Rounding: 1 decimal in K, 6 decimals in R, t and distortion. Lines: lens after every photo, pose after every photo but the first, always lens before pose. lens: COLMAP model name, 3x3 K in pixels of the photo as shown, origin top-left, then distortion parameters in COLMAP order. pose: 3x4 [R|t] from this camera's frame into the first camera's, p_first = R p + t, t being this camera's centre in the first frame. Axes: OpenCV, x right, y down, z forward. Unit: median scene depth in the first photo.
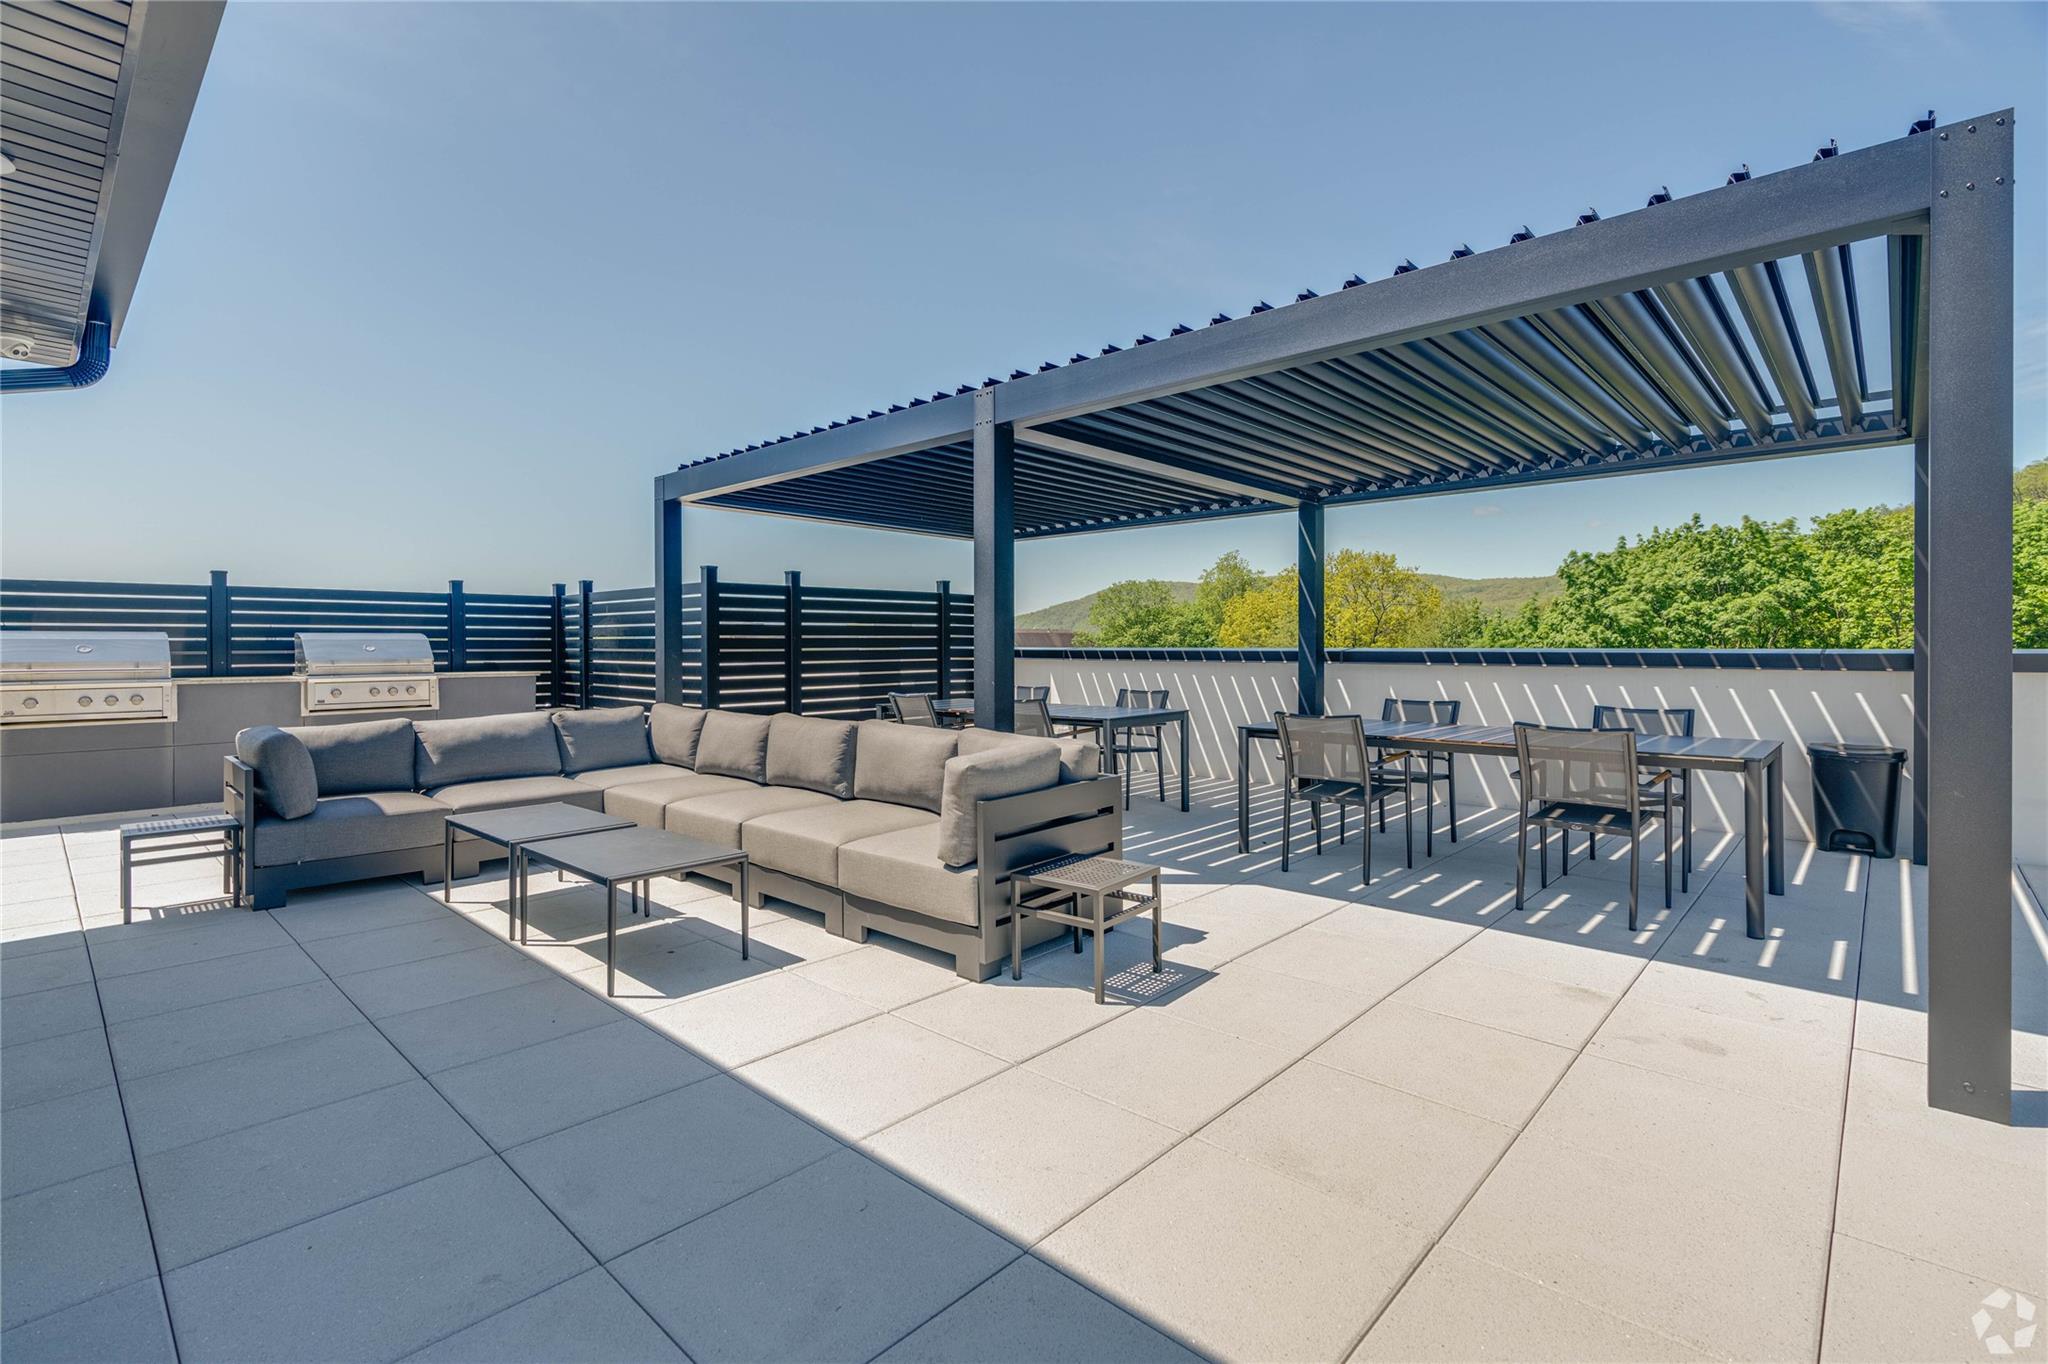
lens RADIAL K [[932.2, 0, 1032.0], [0, 932.2, 662.6], [0, 0, 1]] dist [0.002296, 0.000123]
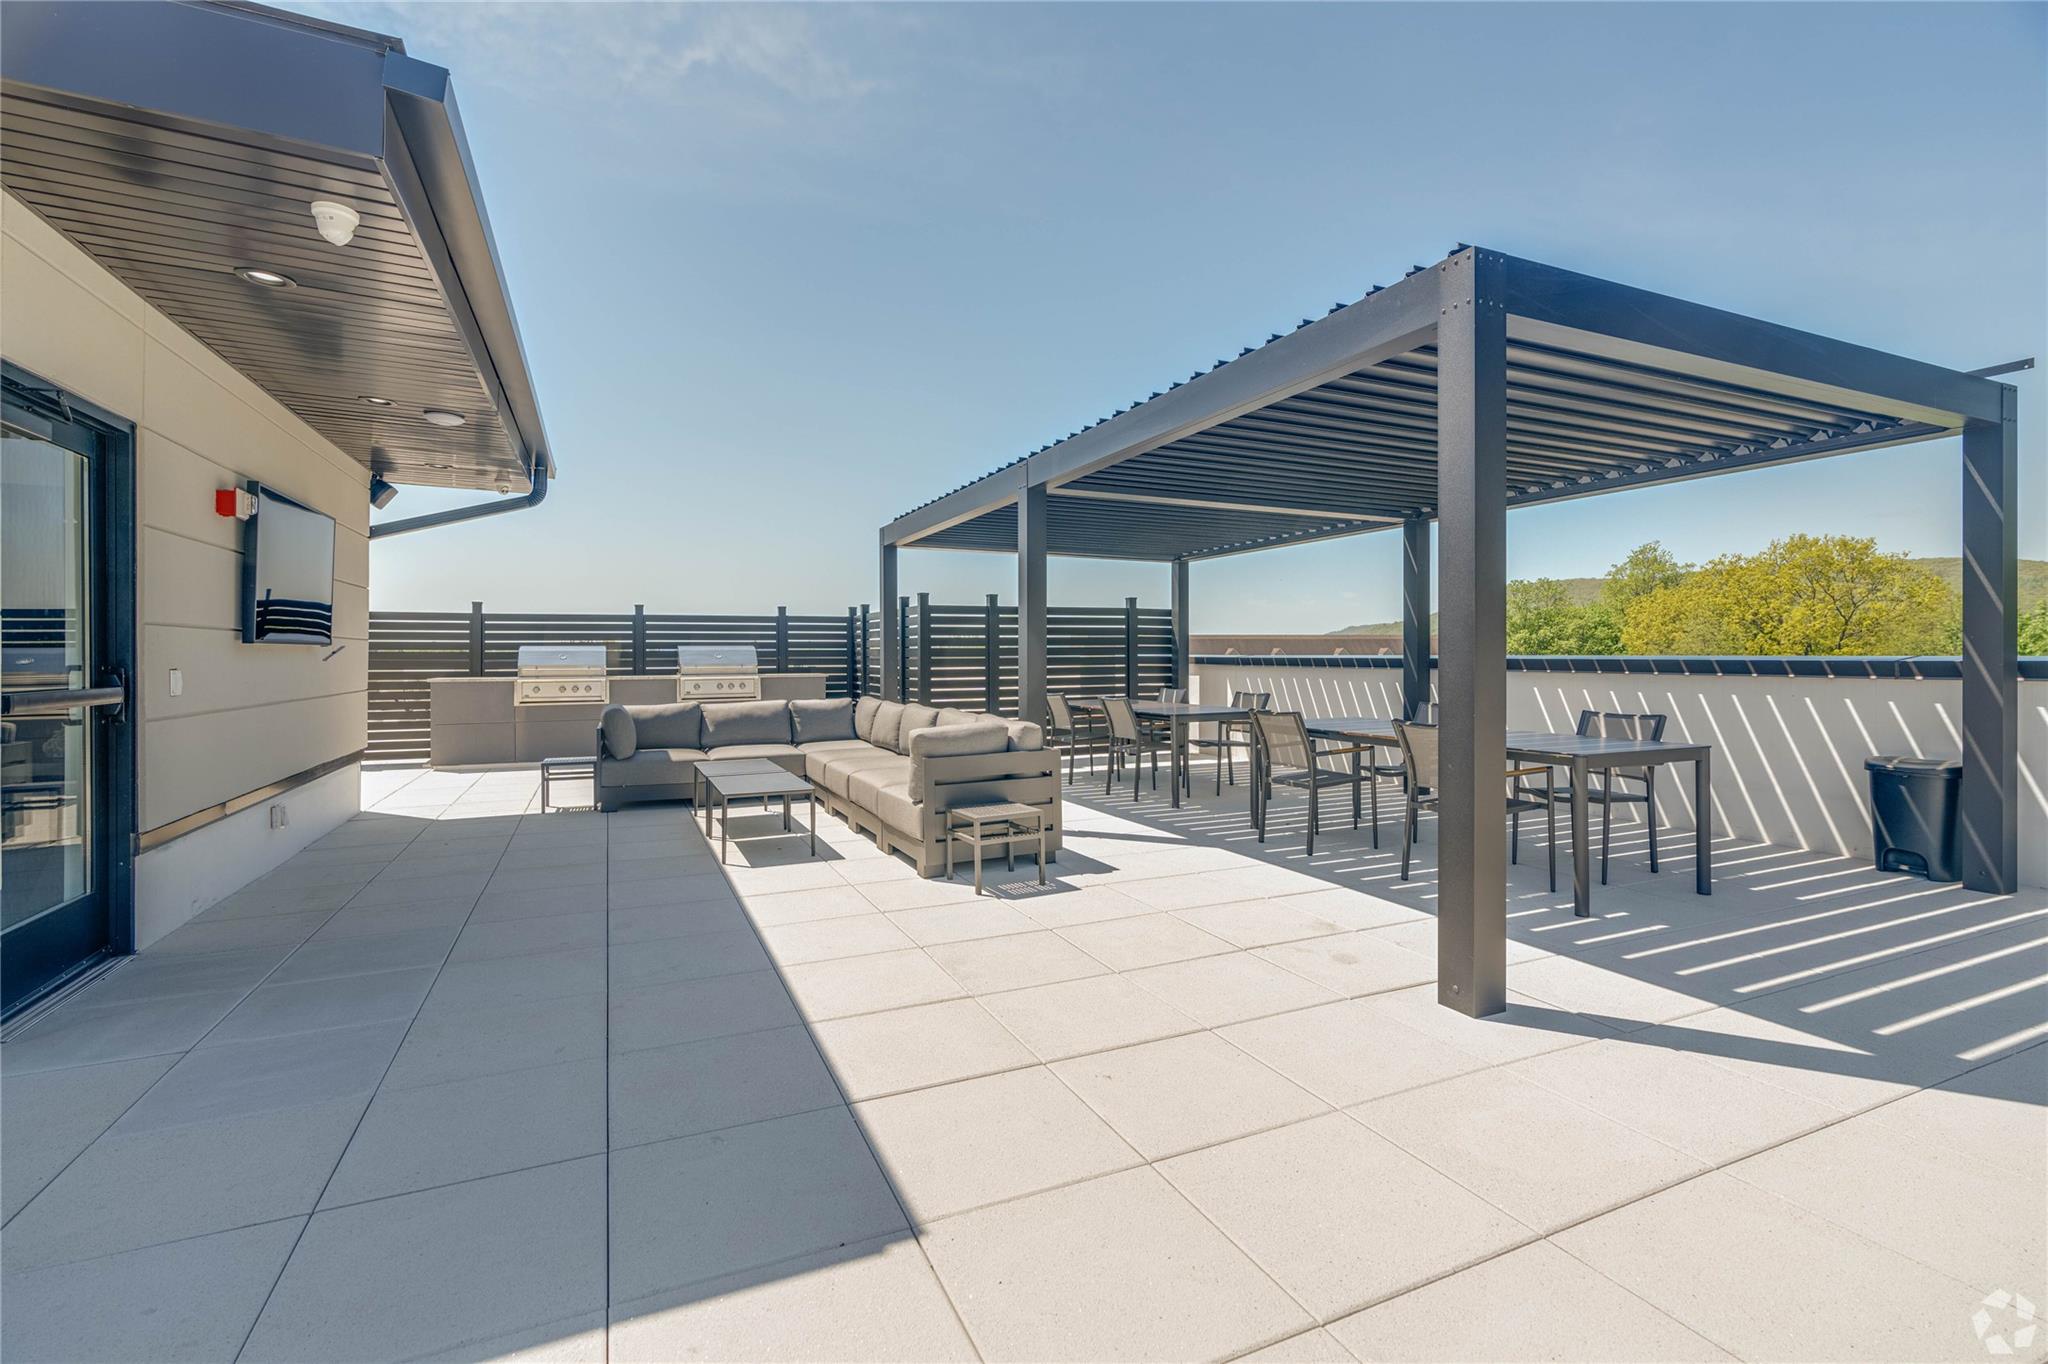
lens RADIAL K [[932.2, 0, 1026.7], [0, 932.2, 669.8], [0, 0, 1]] dist [0.002296, 0.000123]
pose [[0.920615, 0.005068, -0.390439, 0.333206], [-0.005236, 0.999986, 0.000634, 0.002263], [0.390437, 0.001460, 0.920628, -0.157280]]
